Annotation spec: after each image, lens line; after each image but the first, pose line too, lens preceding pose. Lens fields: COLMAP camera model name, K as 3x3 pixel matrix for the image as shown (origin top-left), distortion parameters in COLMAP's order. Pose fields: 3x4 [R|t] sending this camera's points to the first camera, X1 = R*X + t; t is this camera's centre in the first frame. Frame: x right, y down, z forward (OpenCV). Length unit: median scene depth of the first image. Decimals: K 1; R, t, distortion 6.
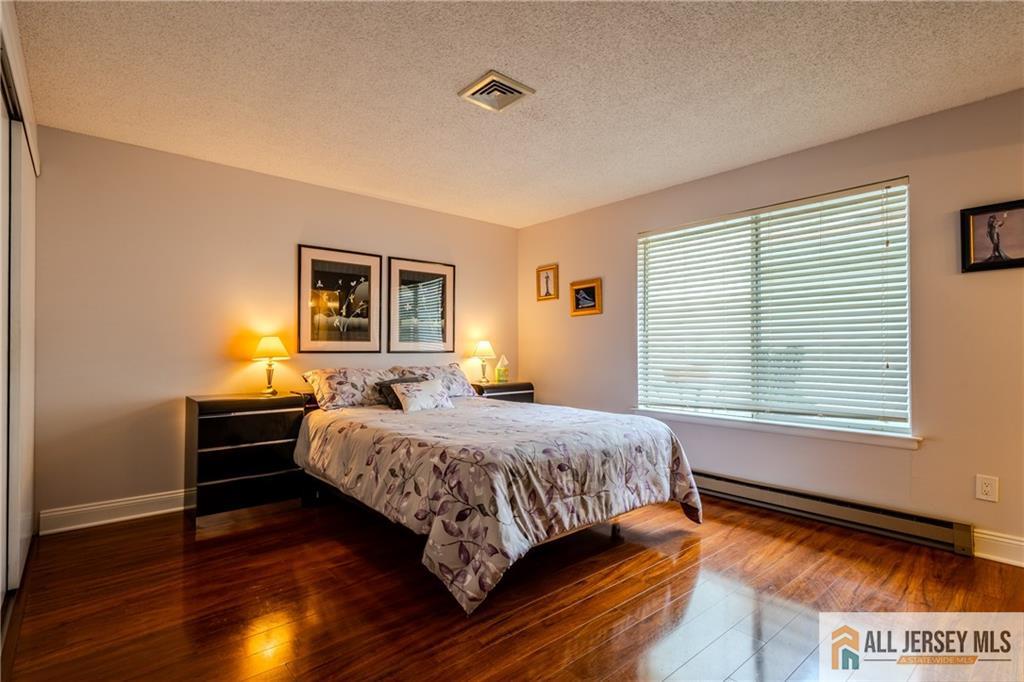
lens RADIAL K [[471.0, 0, 512.0], [0, 471.0, 341.0], [0, 0, 1]] dist [0.003004, 0.000257]
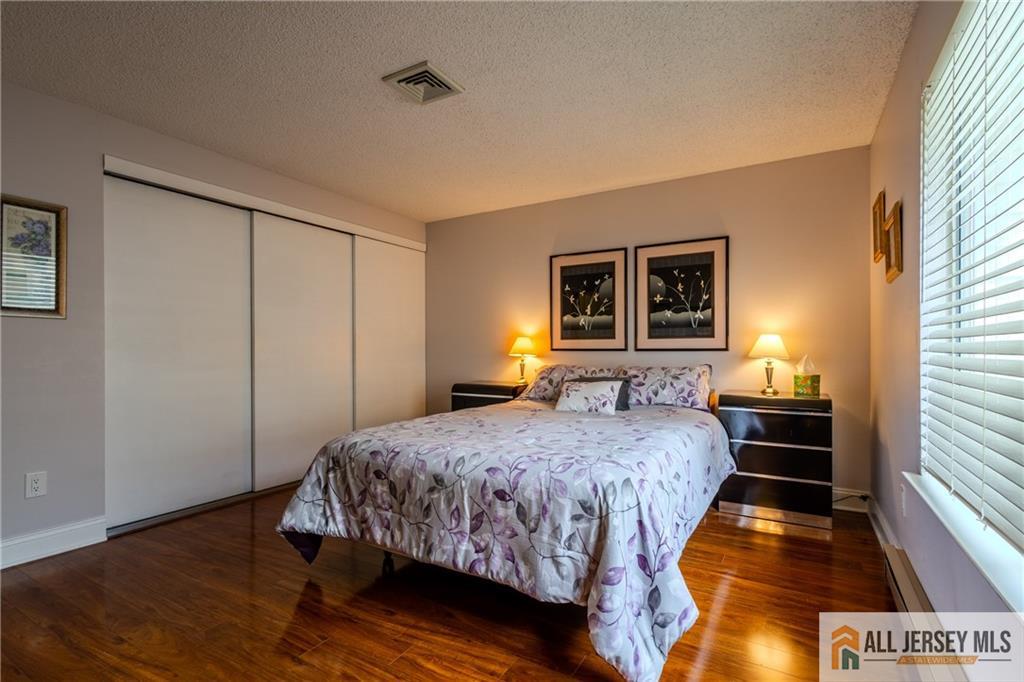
lens RADIAL K [[472.3, 0, 512.0], [0, 472.3, 341.0], [0, 0, 1]] dist [0.010456, 0.000264]
pose [[0.349573, -0.015852, -0.936775, 0.591107], [0.021270, 0.999733, -0.008980, 0.010272], [0.936668, -0.016786, 0.349817, 0.506311]]
